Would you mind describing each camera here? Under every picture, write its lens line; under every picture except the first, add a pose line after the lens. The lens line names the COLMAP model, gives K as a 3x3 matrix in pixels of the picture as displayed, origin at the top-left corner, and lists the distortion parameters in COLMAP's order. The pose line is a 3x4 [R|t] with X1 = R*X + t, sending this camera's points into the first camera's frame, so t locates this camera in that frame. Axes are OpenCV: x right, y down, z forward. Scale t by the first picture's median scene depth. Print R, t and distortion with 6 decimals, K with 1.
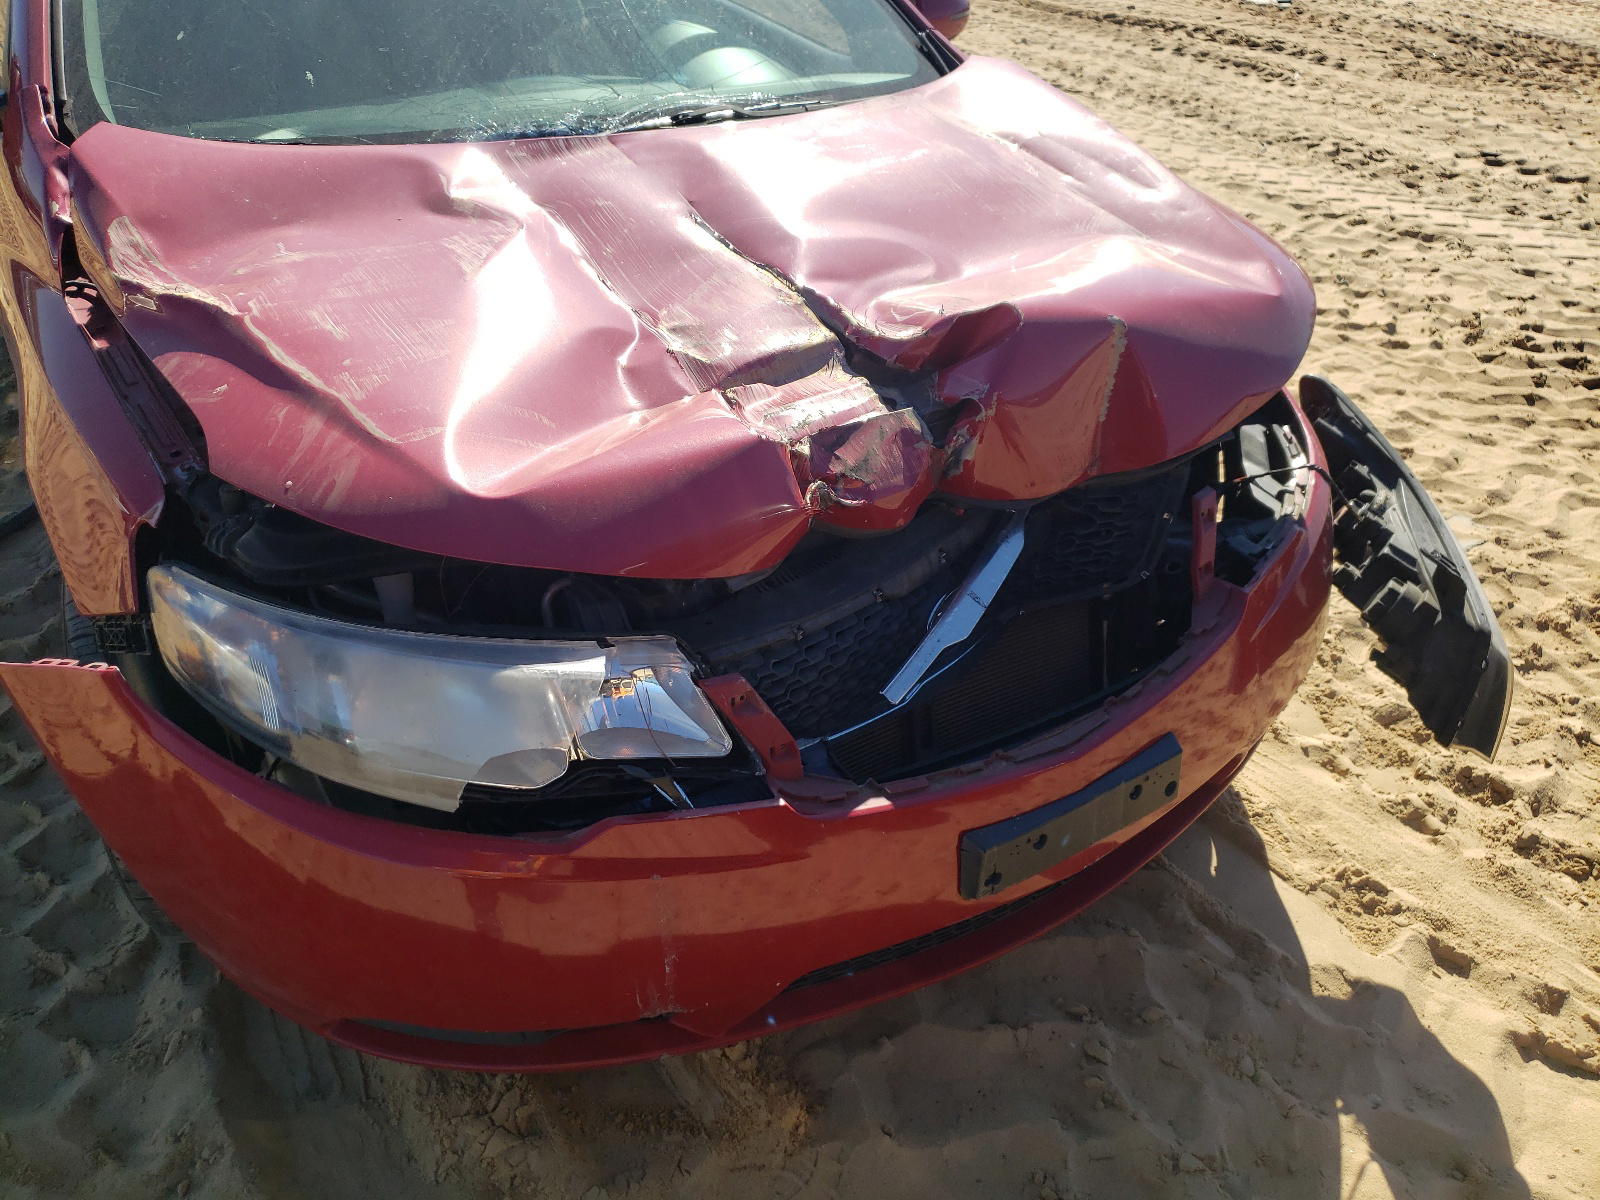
lens RADIAL K [[1341.1, 0, 800.6], [0, 1341.1, 601.5], [0, 0, 1]] dist [0.010174, -0.005202]
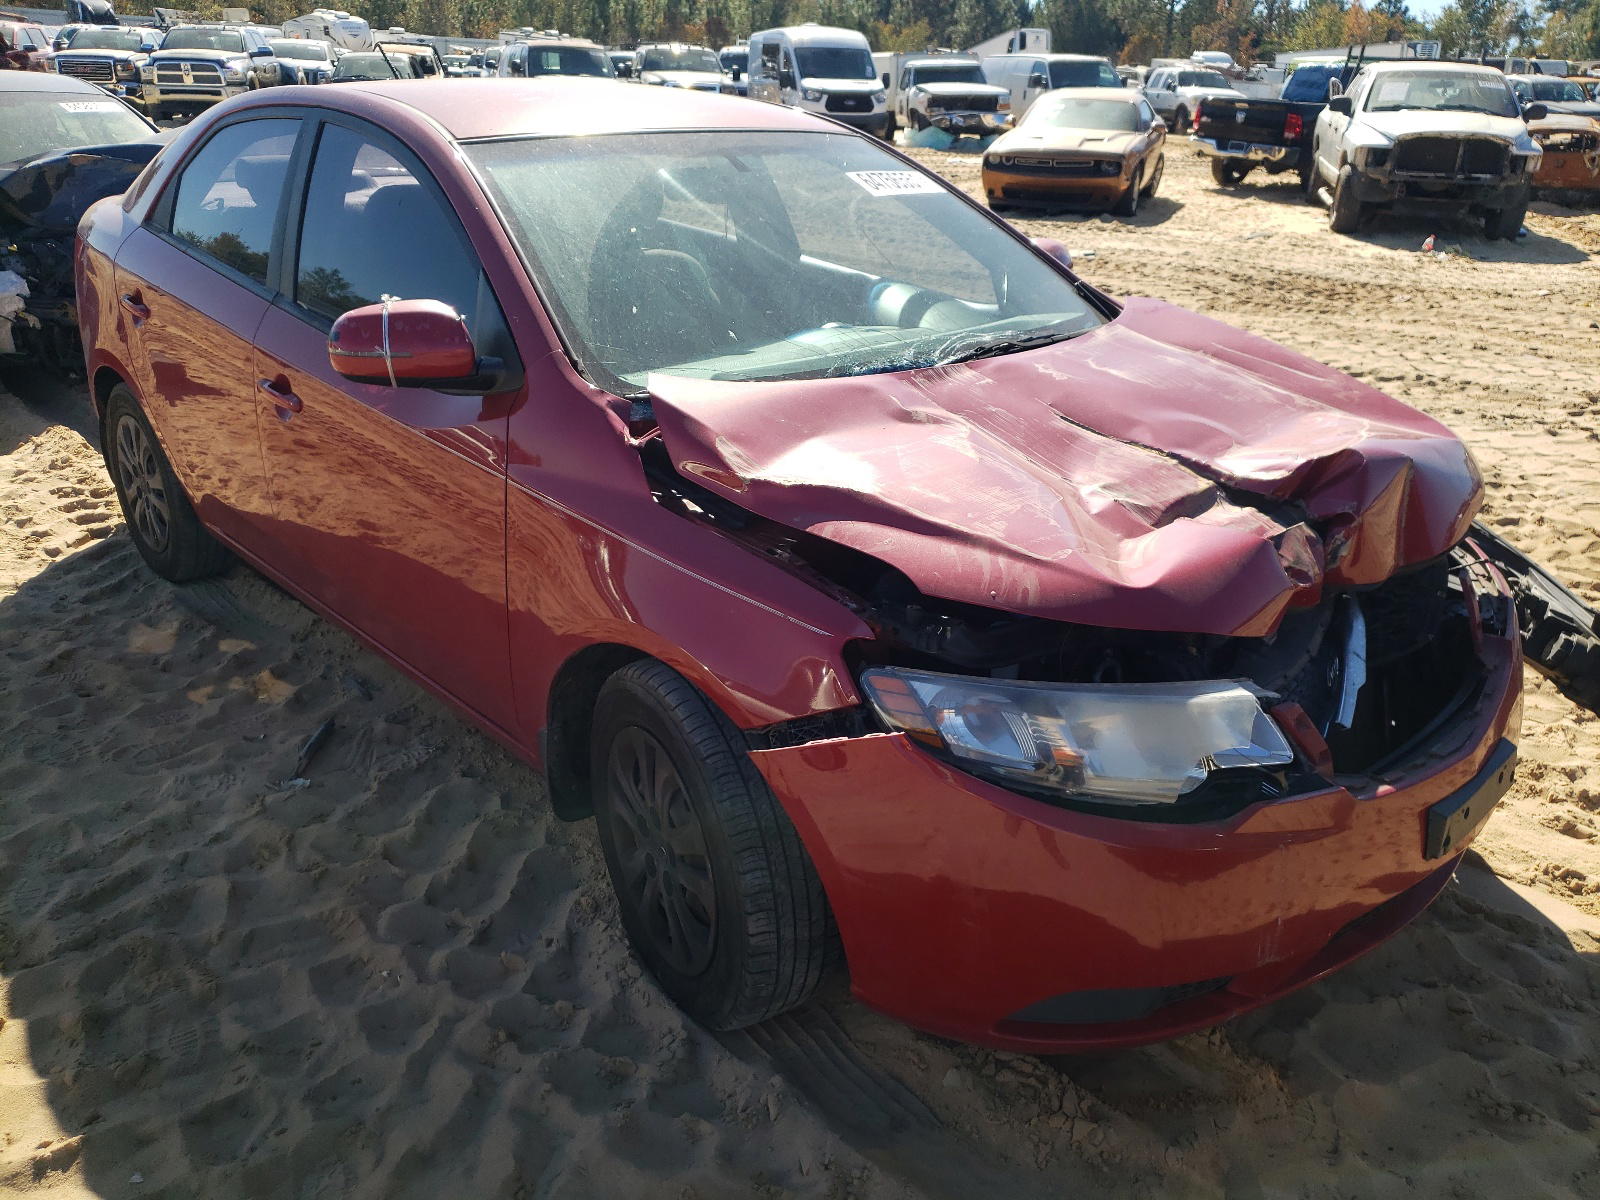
lens RADIAL K [[1341.1, 0, 799.5], [0, 1341.1, 600.1], [0, 0, 1]] dist [0.010174, -0.005202]
pose [[0.981048, -0.090258, 0.171461, -0.560864], [0.119830, 0.977990, -0.170812, 0.092260], [-0.152270, 0.188121, 0.970270, -0.223563]]
